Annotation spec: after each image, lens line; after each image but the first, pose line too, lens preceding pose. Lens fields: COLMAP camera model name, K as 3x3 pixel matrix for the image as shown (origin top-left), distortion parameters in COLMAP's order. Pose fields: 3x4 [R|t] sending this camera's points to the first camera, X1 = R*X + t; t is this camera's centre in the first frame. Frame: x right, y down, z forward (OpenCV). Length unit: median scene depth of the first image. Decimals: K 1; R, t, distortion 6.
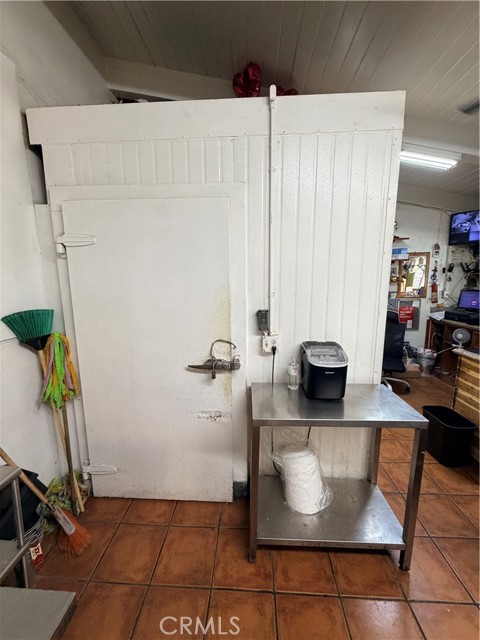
lens RADIAL K [[255.0, 0, 240.5], [0, 255.0, 318.7], [0, 0, 1]] dist [-0.000426, -0.000299]
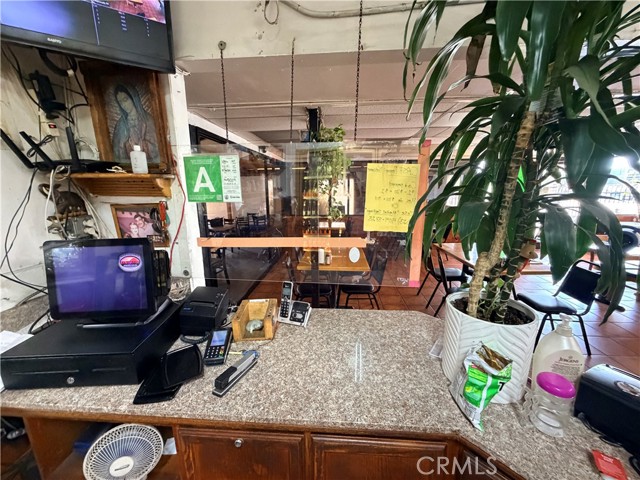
lens RADIAL K [[255.0, 0, 318.9], [0, 255.0, 239.8], [0, 0, 1]] dist [-0.000426, -0.000299]
pose [[0.026488, -0.196826, 0.980081, 0.604961], [0.169550, 0.967104, 0.189638, -0.110408], [-0.985166, 0.161149, 0.058988, 0.692486]]
